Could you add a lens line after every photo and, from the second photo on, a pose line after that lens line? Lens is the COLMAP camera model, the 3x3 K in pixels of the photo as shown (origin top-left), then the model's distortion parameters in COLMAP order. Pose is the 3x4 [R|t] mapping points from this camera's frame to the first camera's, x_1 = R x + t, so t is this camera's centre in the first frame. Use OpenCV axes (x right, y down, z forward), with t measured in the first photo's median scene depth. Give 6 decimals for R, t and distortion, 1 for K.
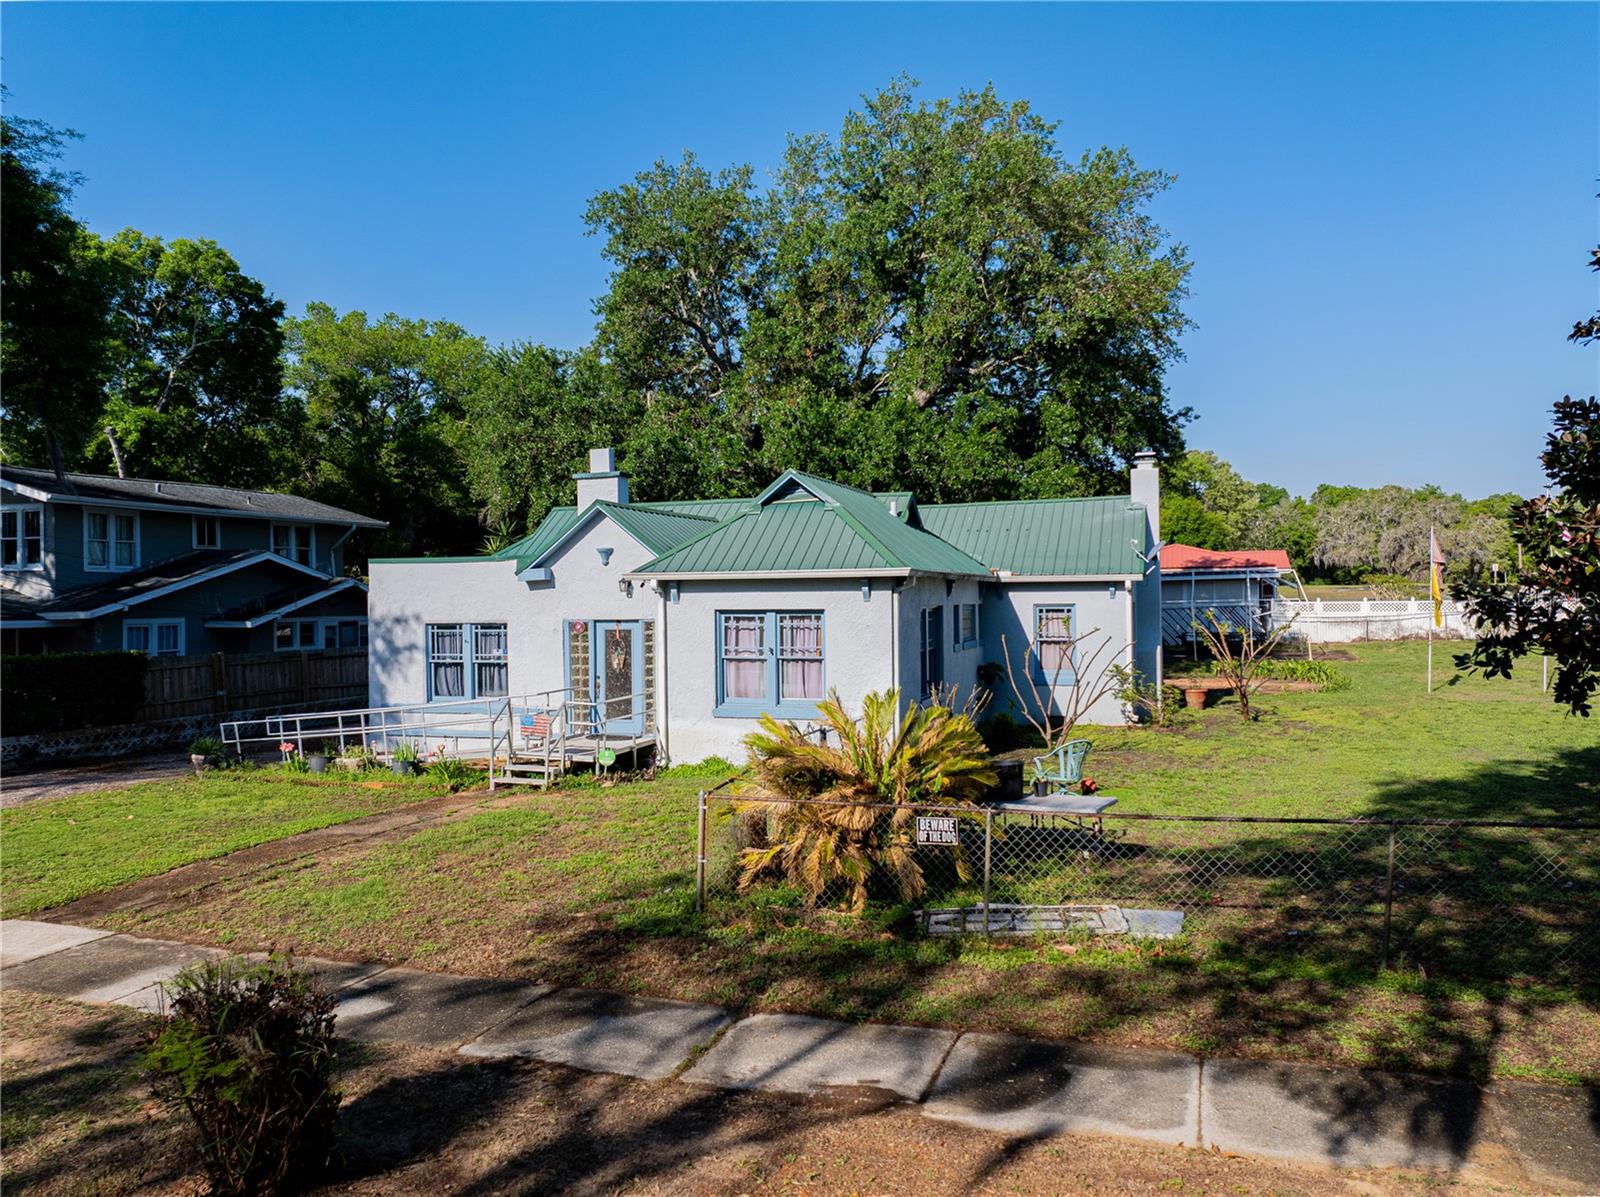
lens RADIAL K [[1139.1, 0, 791.5], [0, 1139.1, 598.0], [0, 0, 1]] dist [-0.035057, -0.002038]
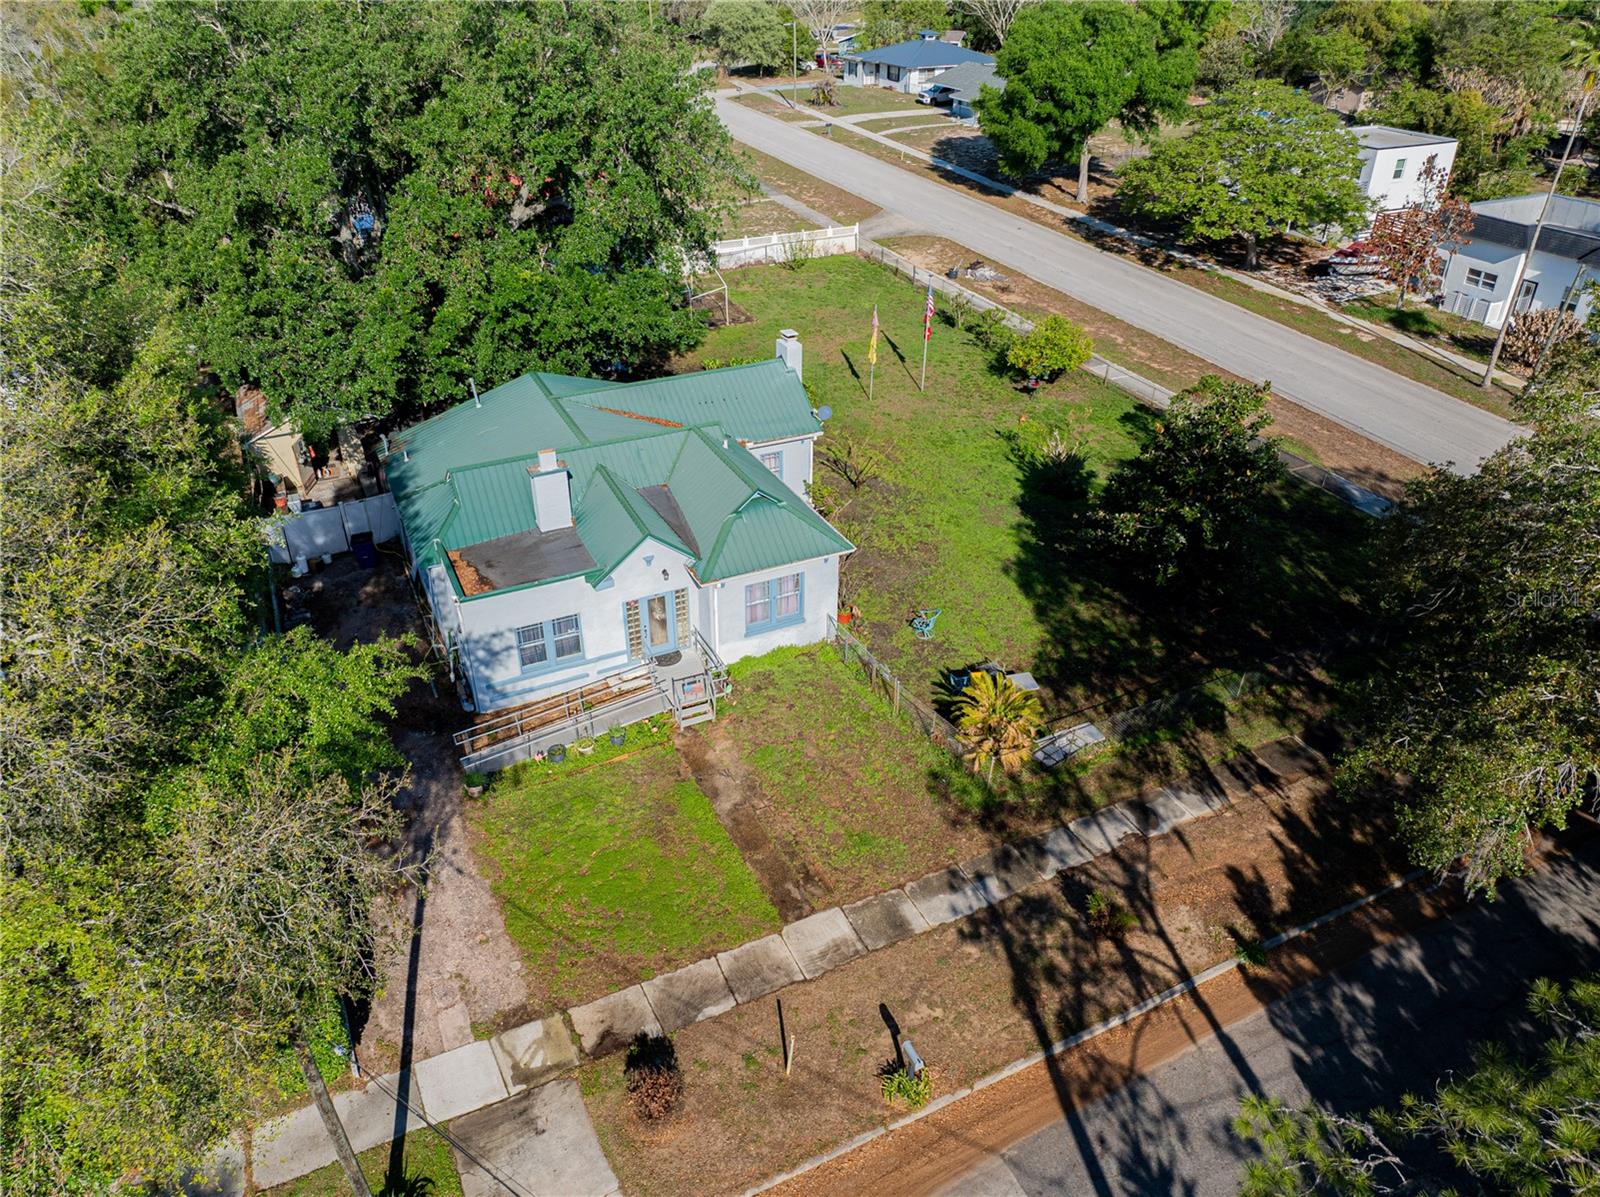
lens RADIAL K [[1092.5, 0, 771.2], [0, 1092.5, 656.6], [0, 0, 1]] dist [-0.046166, -0.002190]
pose [[0.713086, -0.392531, 0.580885, -0.937278], [-0.003345, 0.826647, 0.562711, -0.749298], [-0.701069, -0.403204, 0.588157, -0.037889]]
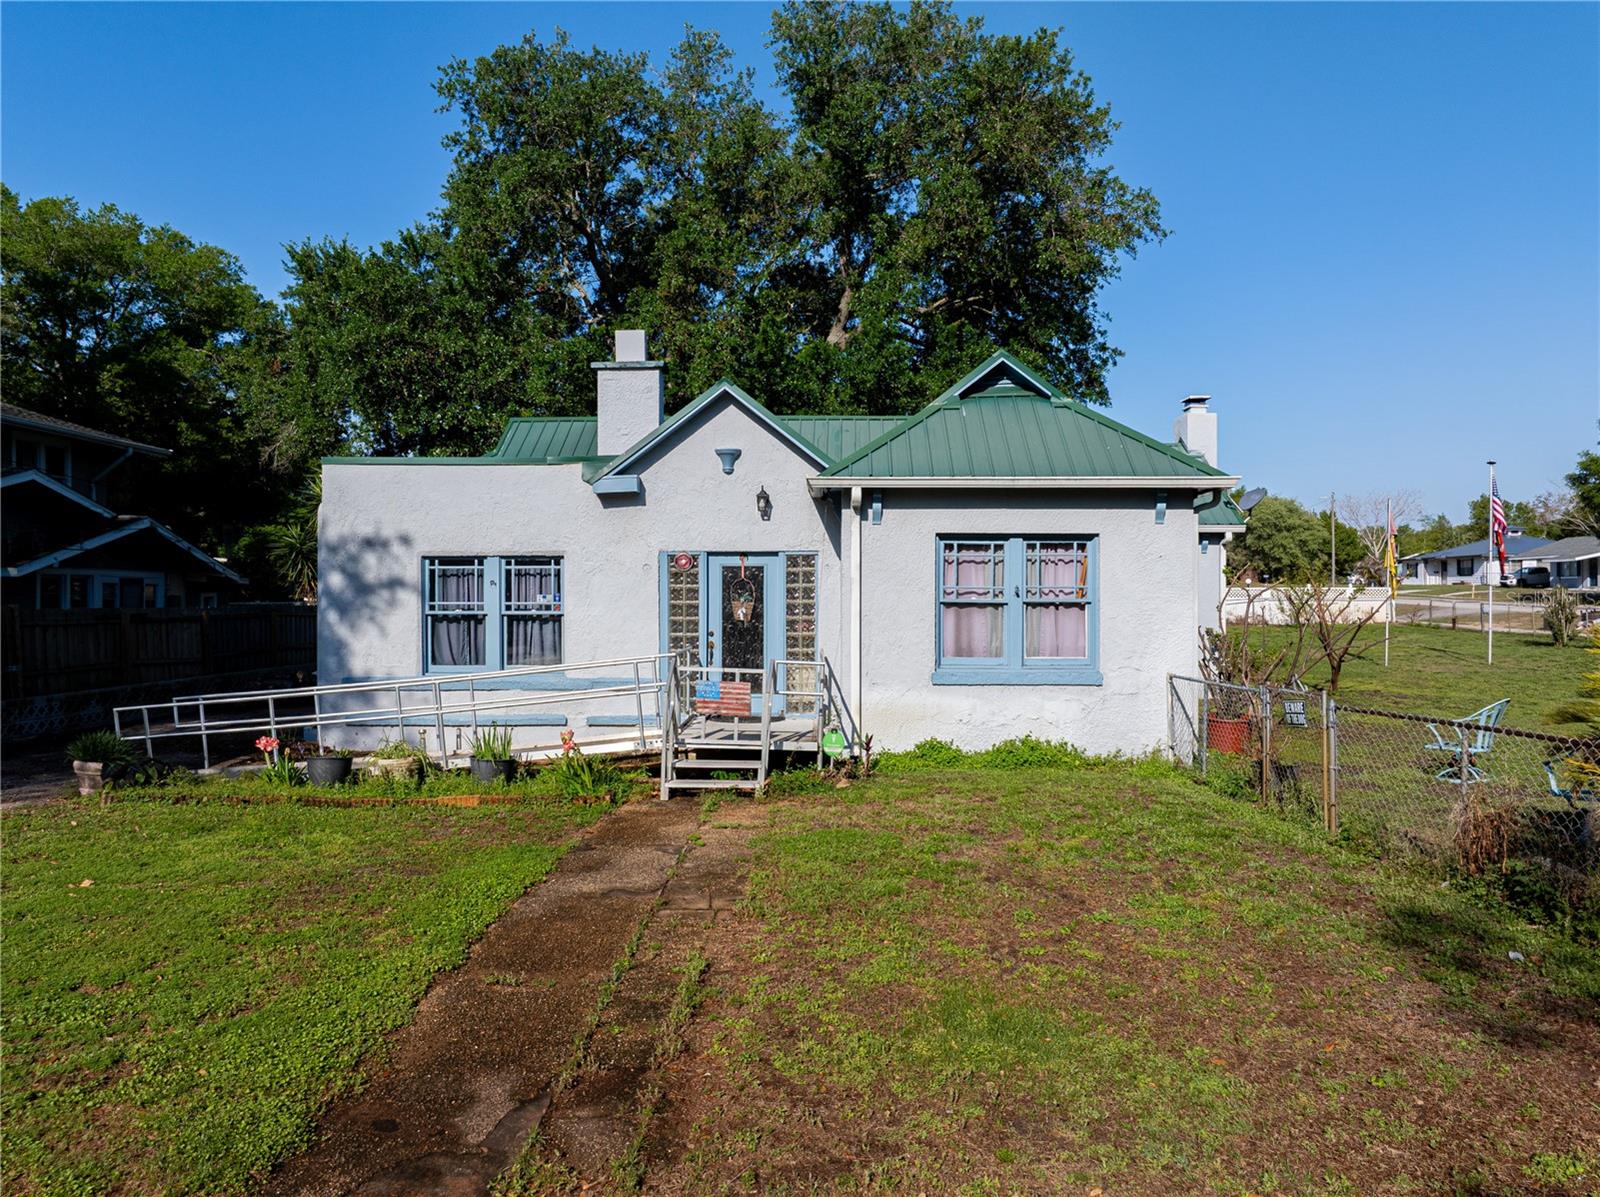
lens RADIAL K [[1118.1, 0, 792.0], [0, 1118.1, 597.3], [0, 0, 1]] dist [-0.035516, 0.000278]
pose [[0.952442, 0.013018, 0.304440, -0.328651], [-0.012330, 0.999915, -0.004182, 0.048906], [-0.304469, 0.000229, 0.952522, 0.326289]]
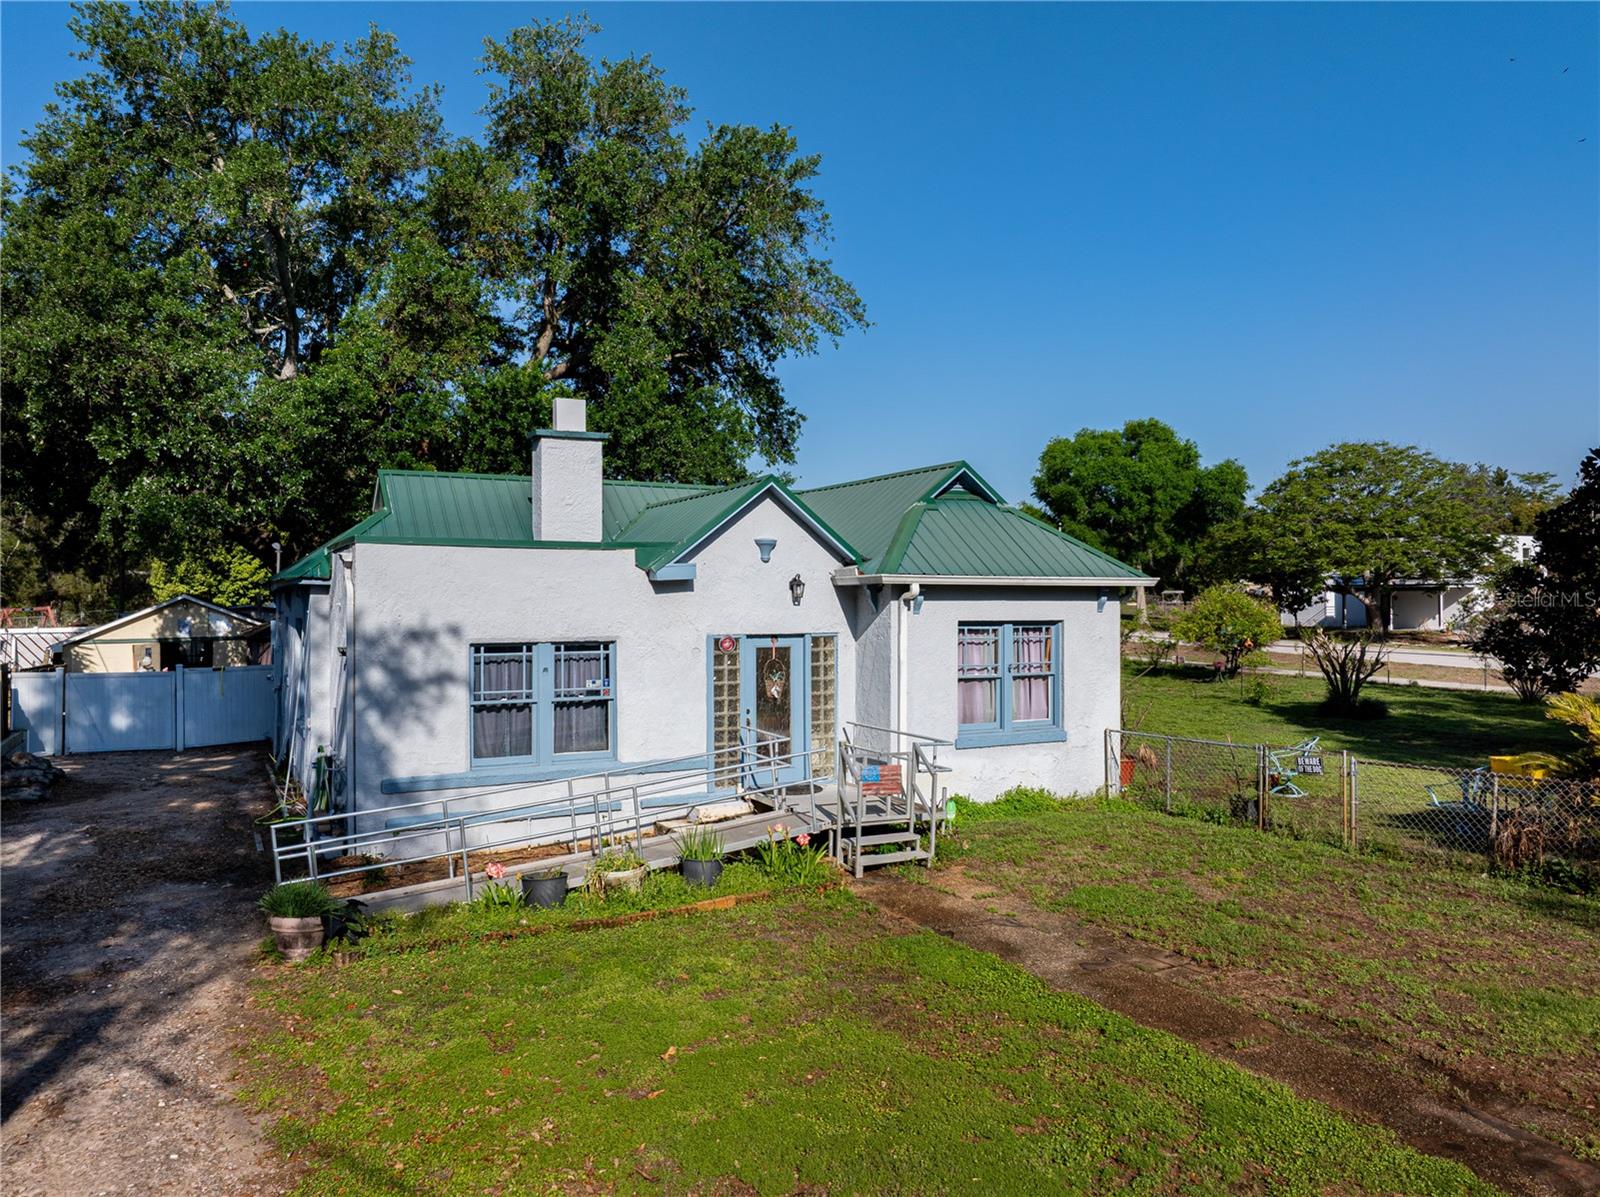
lens RADIAL K [[1114.9, 0, 786.8], [0, 1114.9, 603.6], [0, 0, 1]] dist [-0.030047, -0.006384]
pose [[0.681694, 0.010515, 0.731561, -0.680351], [-0.007862, 0.999944, -0.007046, 0.003790], [-0.731595, -0.000948, 0.681739, 0.478099]]
